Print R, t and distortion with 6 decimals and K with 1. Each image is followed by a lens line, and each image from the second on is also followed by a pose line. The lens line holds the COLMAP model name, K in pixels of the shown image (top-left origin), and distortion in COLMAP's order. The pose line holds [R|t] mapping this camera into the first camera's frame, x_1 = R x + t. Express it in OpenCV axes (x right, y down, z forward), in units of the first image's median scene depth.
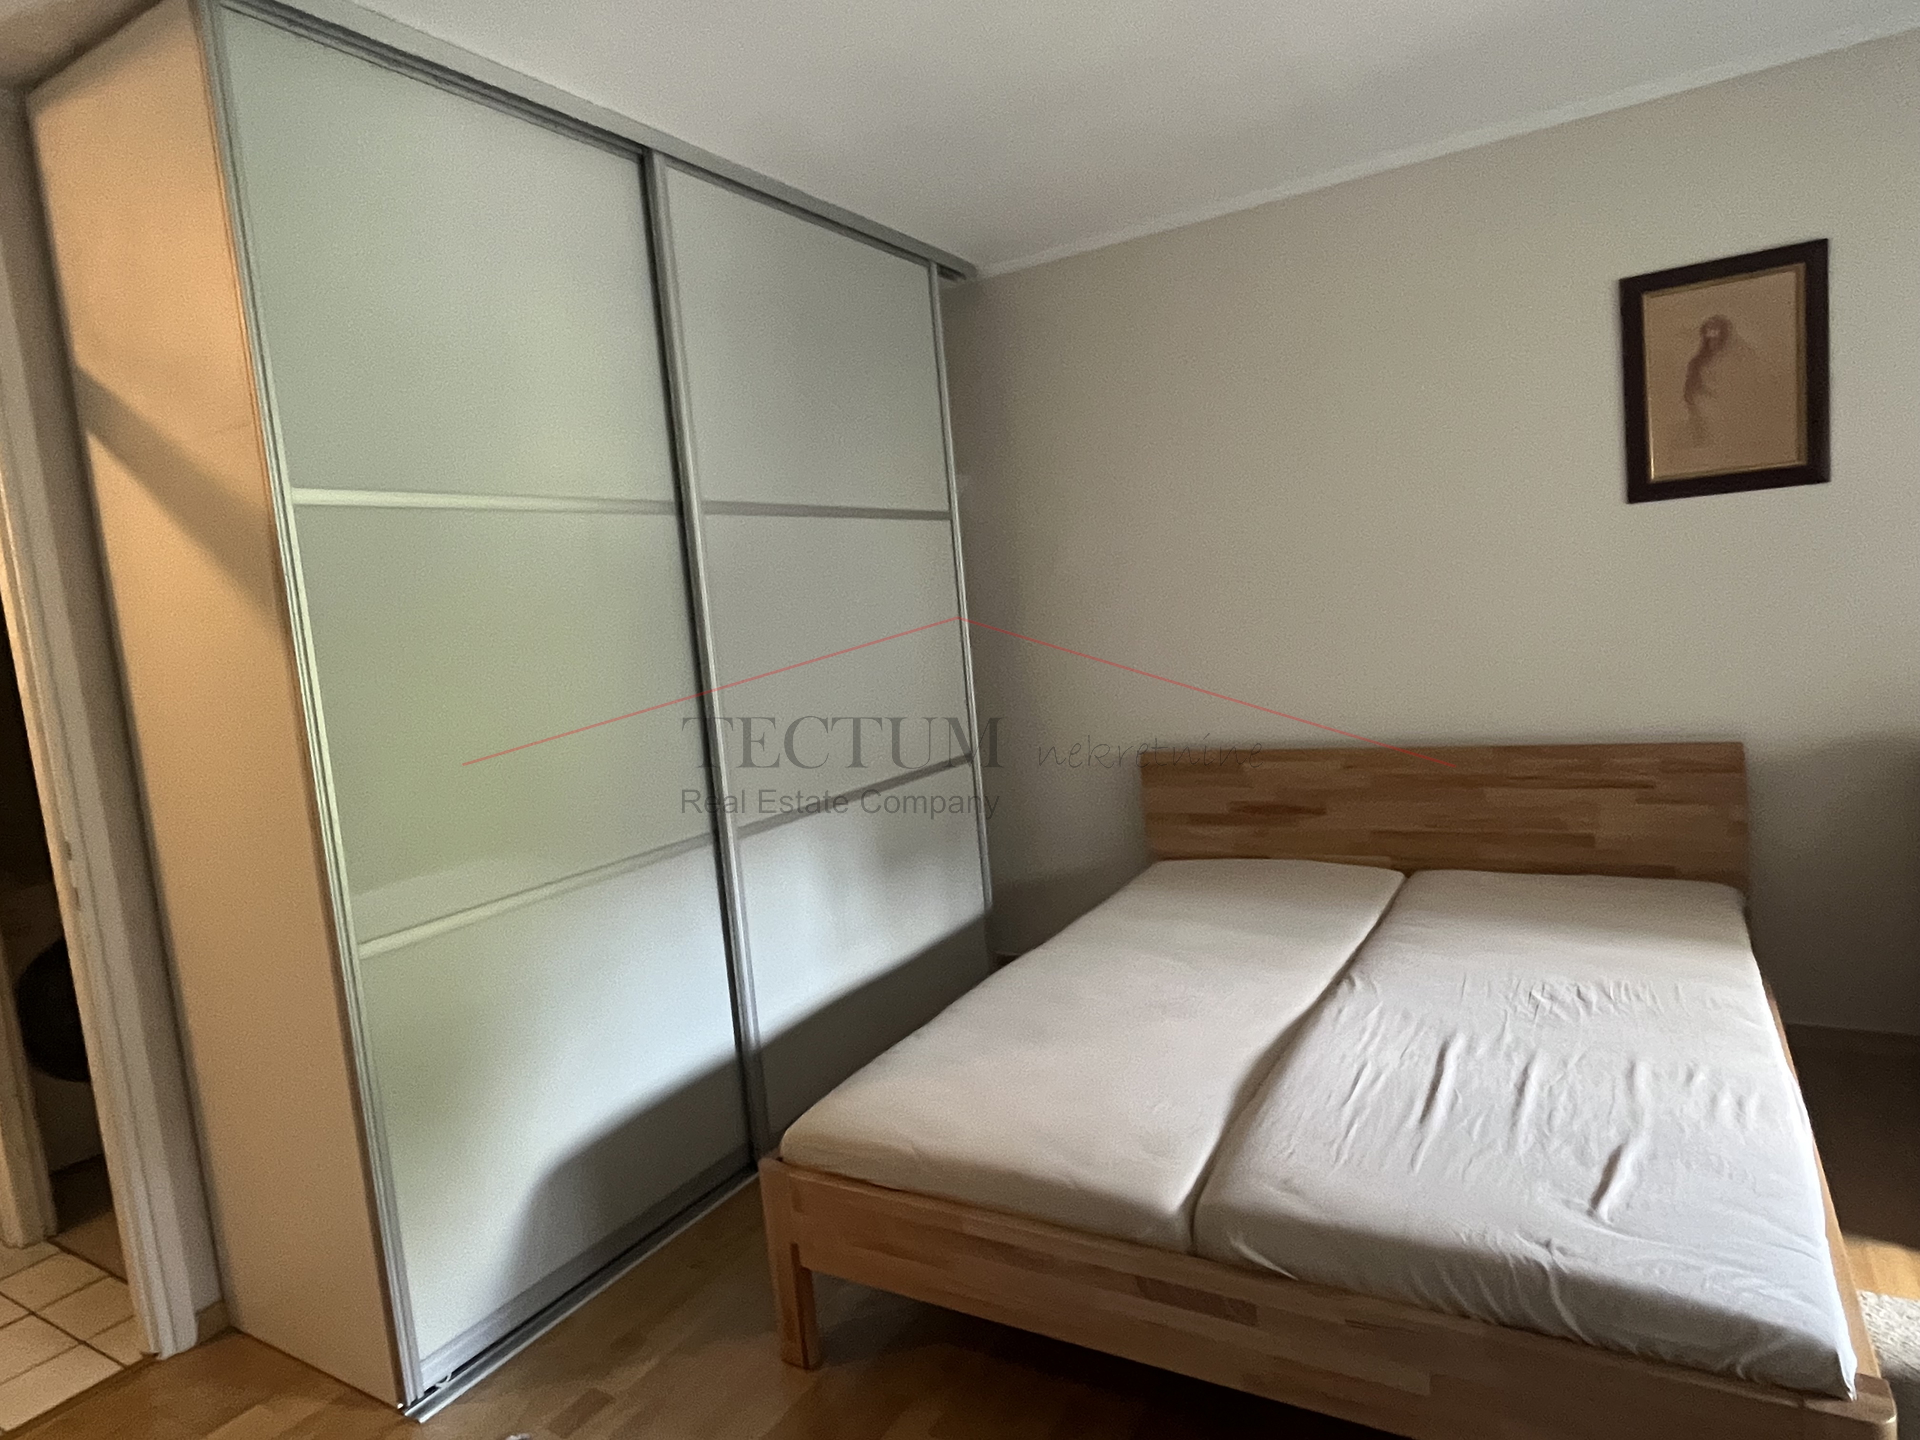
lens RADIAL K [[1136.3, 0, 960.0], [0, 1136.3, 720.0], [0, 0, 1]] dist [0.001683, -0.001217]
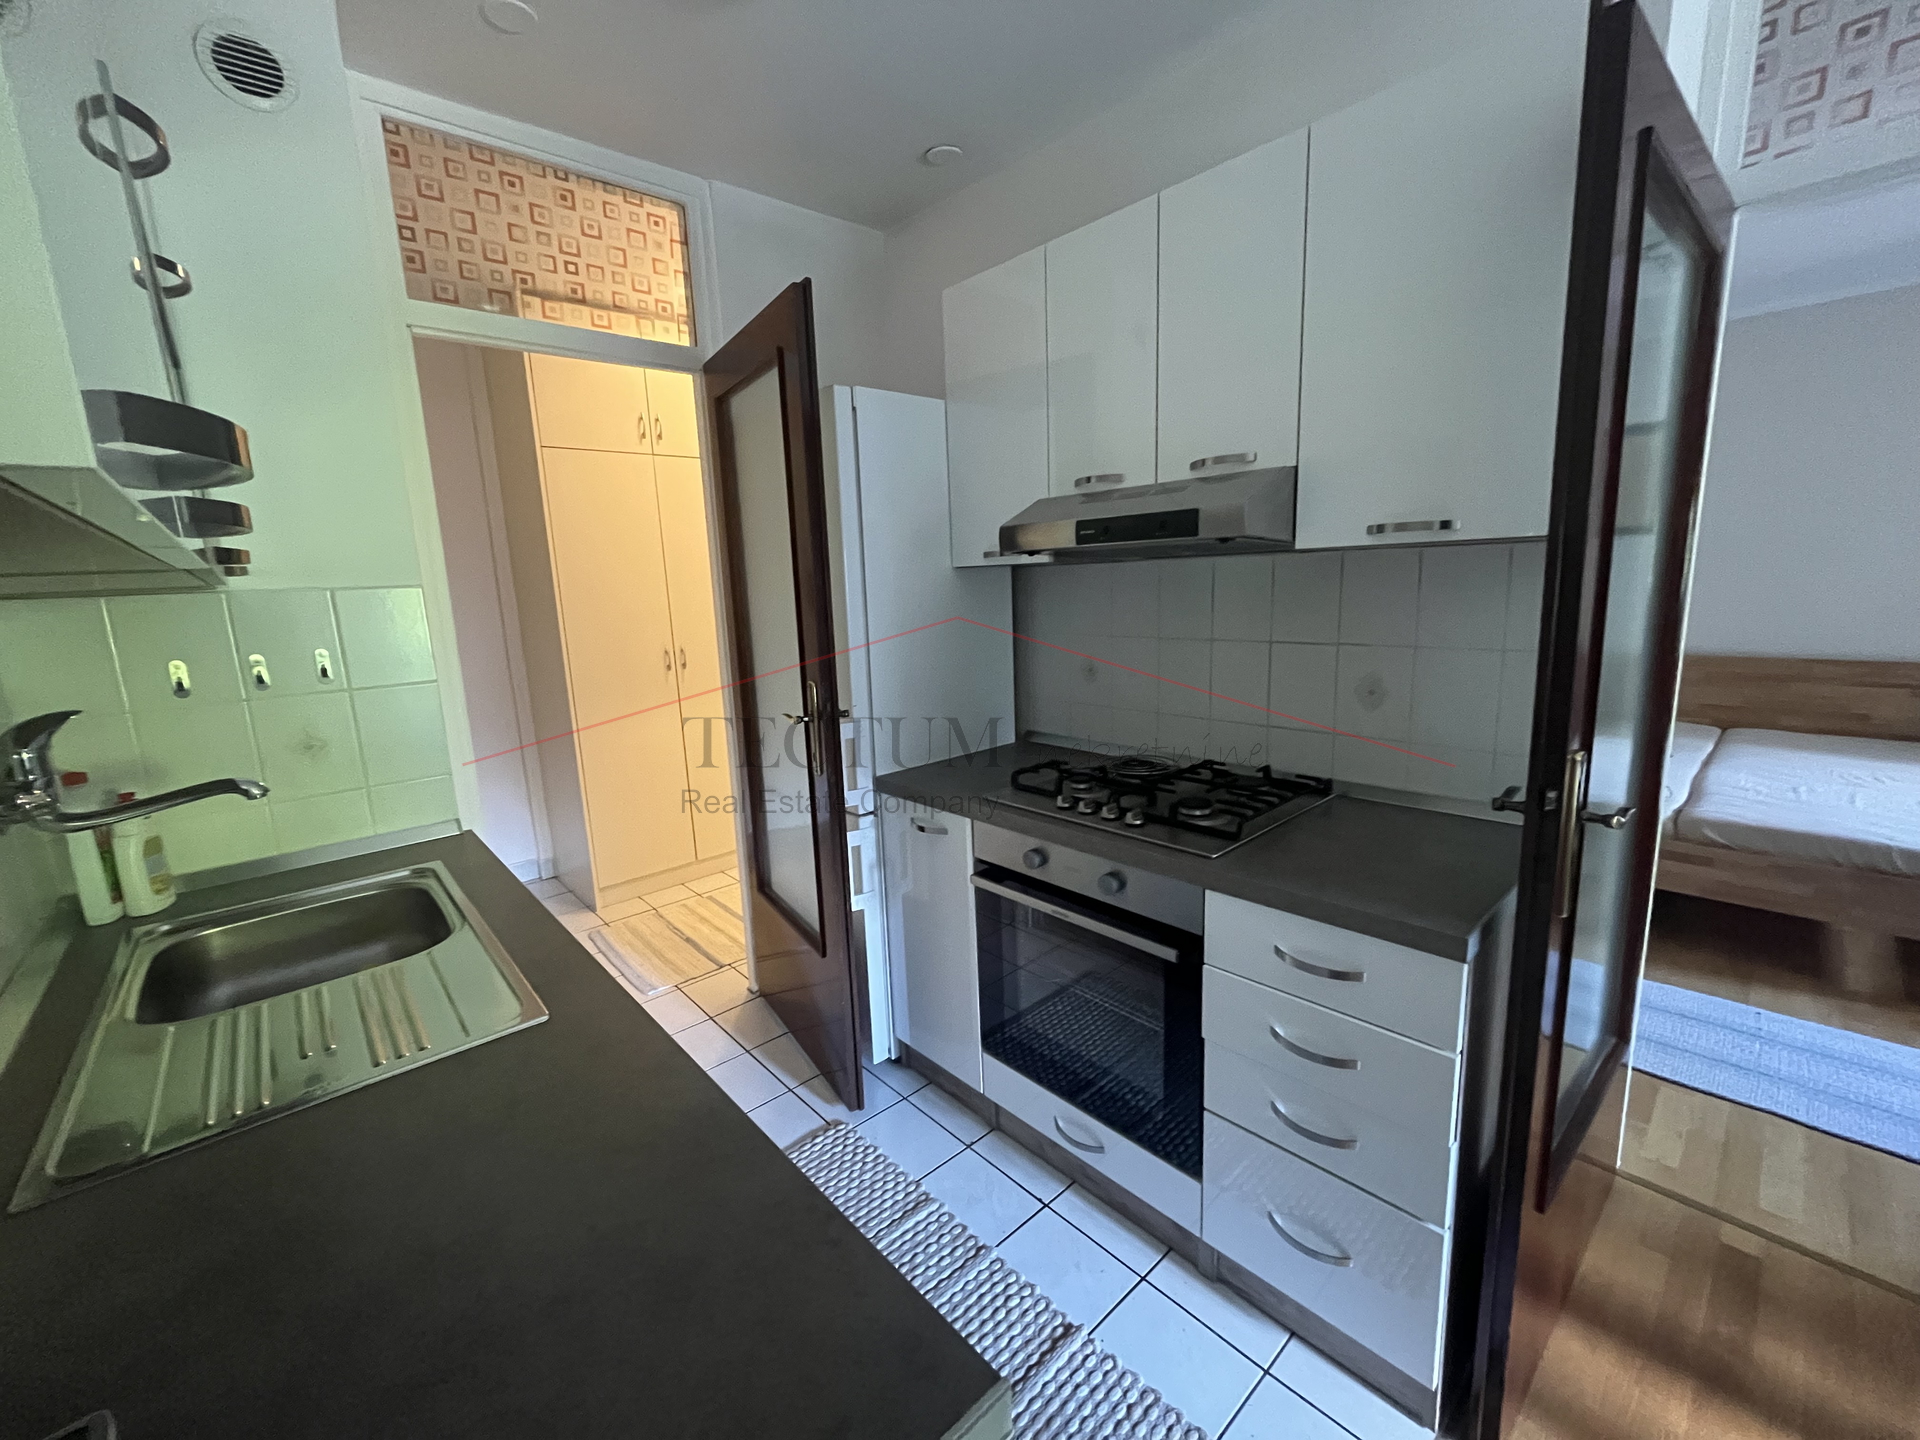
lens RADIAL K [[772.1, 0, 952.8], [0, 772.1, 716.3], [0, 0, 1]] dist [-0.003214, -0.000430]
pose [[0.953544, 0.107469, -0.281433, -0.471884], [-0.080918, 0.991243, 0.104354, 0.105038], [0.290183, -0.076733, 0.953890, -0.545677]]
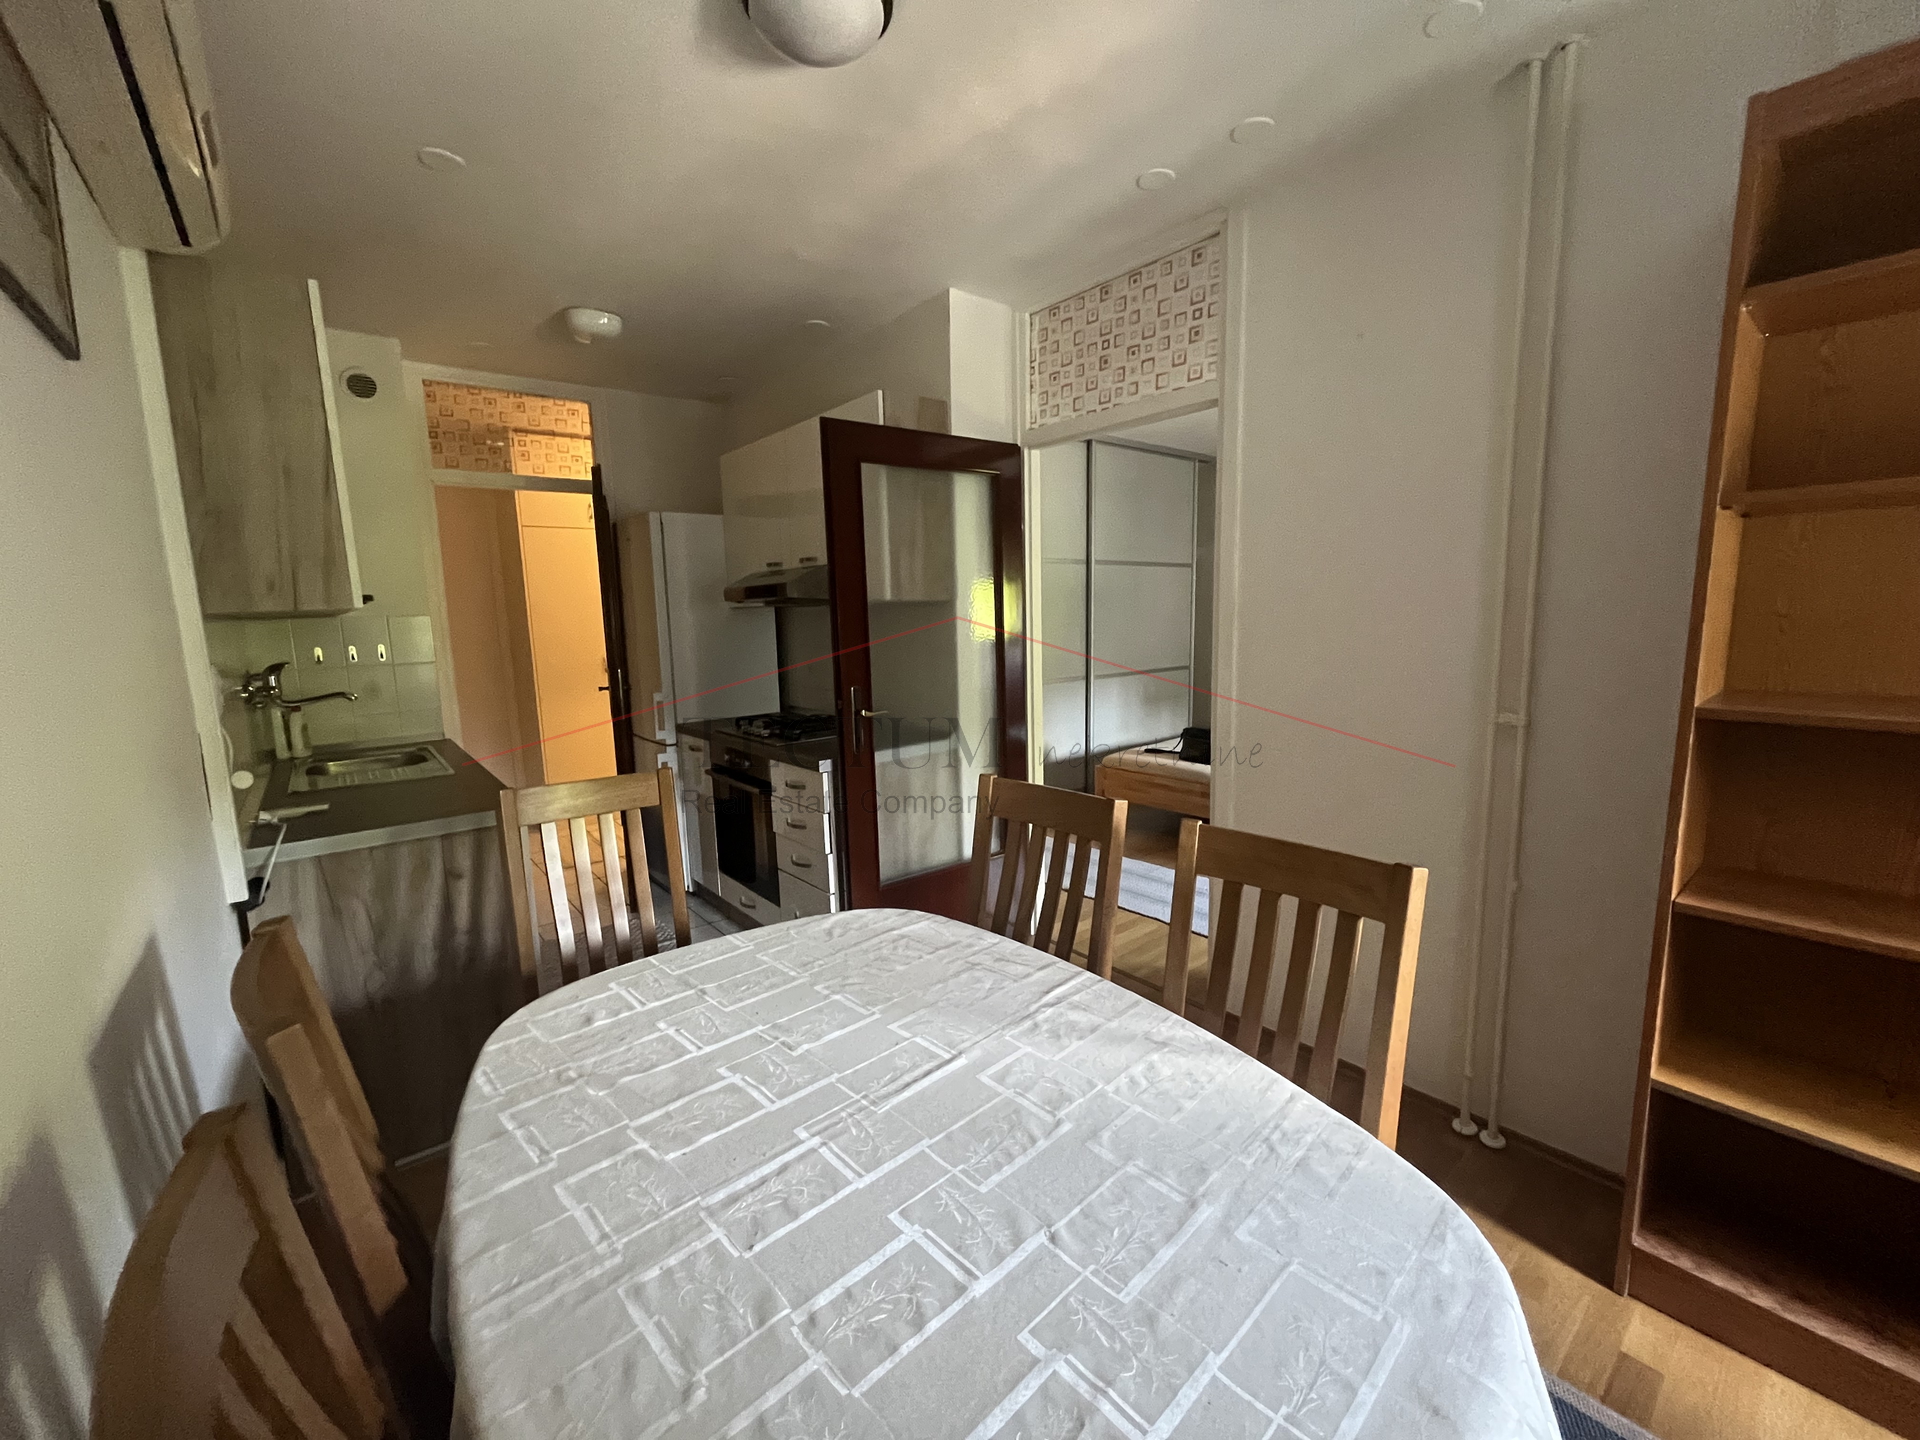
lens RADIAL K [[774.9, 0, 960.0], [0, 774.9, 720.0], [0, 0, 1]] dist [-0.008398, -0.000221]
pose [[0.940848, 0.113139, -0.319382, 0.119739], [-0.095327, 0.992917, 0.070916, 0.098831], [0.325143, -0.036275, 0.944969, -0.950092]]
